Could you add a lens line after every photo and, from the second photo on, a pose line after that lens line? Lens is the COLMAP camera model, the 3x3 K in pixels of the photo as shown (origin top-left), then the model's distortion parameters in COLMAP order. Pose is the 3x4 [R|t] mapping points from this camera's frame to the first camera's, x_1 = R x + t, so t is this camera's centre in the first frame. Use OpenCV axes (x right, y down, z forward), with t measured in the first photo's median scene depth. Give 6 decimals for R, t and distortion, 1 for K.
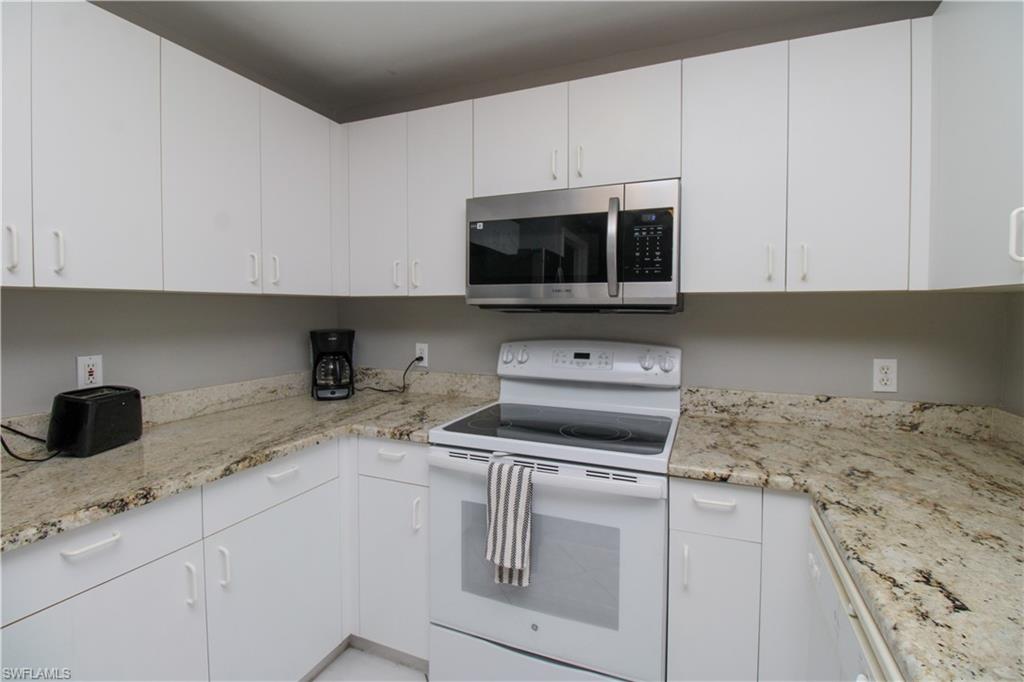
lens RADIAL K [[473.9, 0, 511.6], [0, 473.9, 322.8], [0, 0, 1]] dist [0.003862, -0.013100]
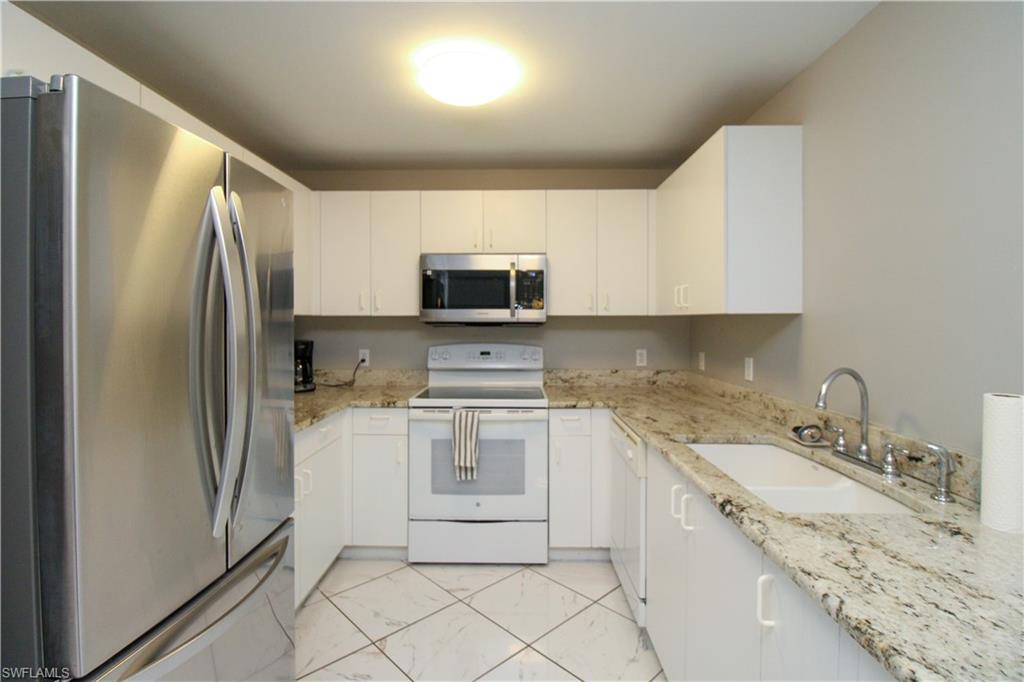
lens RADIAL K [[473.9, 0, 511.6], [0, 473.9, 322.8], [0, 0, 1]] dist [0.003862, -0.013100]
pose [[0.930534, -0.003123, 0.366193, -0.433744], [0.013229, 0.999598, -0.025091, 0.009811], [-0.365968, 0.028192, 0.930200, -0.641852]]
